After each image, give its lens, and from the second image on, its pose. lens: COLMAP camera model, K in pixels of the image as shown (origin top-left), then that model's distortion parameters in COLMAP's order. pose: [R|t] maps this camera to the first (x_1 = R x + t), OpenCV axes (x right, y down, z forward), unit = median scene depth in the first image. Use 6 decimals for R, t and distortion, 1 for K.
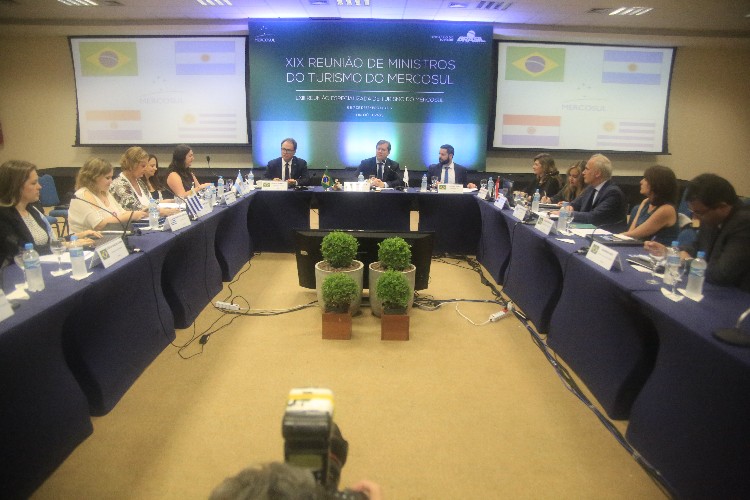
lens RADIAL K [[527.6, 0, 370.2], [0, 527.6, 252.7], [0, 0, 1]] dist [-0.145219, 0.089454]
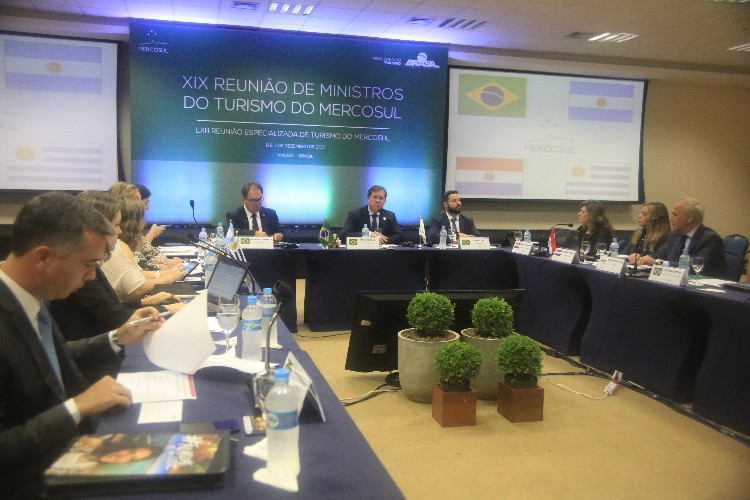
lens RADIAL K [[716.8, 0, 376.3], [0, 716.8, 243.2], [0, 0, 1]] dist [-0.024603, 0.000000]
pose [[0.965413, -0.011638, 0.260465, -0.165161], [0.049009, 0.989296, -0.137447, 0.012783], [-0.256077, 0.145458, 0.955650, -0.010570]]
